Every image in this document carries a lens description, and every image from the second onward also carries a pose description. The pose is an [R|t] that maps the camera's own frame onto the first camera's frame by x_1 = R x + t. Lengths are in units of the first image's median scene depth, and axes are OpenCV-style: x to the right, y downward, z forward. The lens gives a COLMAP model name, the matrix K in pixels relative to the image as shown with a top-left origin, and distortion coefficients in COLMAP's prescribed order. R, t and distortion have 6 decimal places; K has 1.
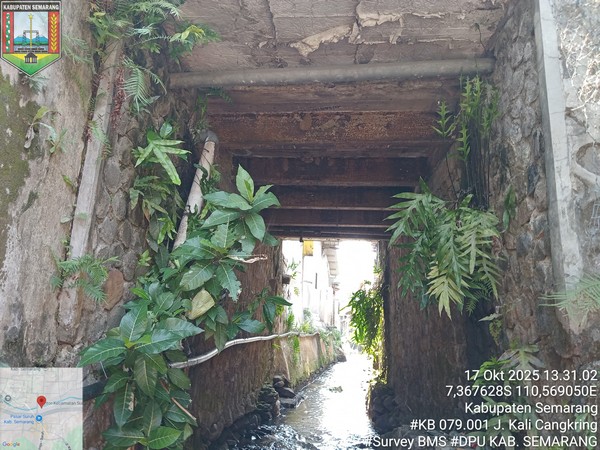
lens RADIAL K [[468.4, 0, 285.1], [0, 468.4, 225.3], [0, 0, 1]] dist [-0.002455, -0.003711]
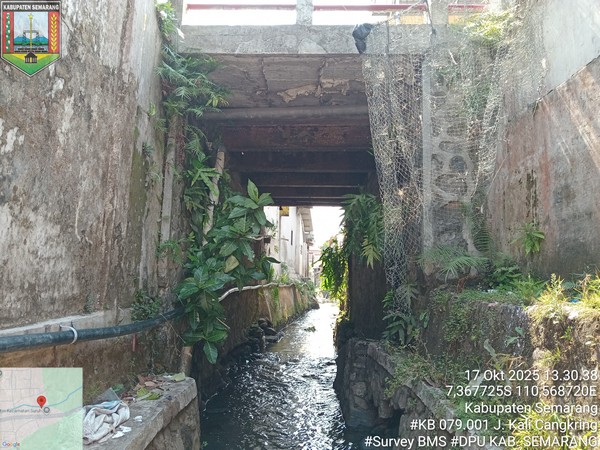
lens RADIAL K [[468.4, 0, 285.1], [0, 468.4, 225.3], [0, 0, 1]] dist [-0.002455, -0.003711]
pose [[0.998356, -0.017237, 0.054666, -0.026941], [0.011834, 0.995149, 0.097669, -0.054286], [-0.056084, -0.096862, 0.993716, -0.276929]]
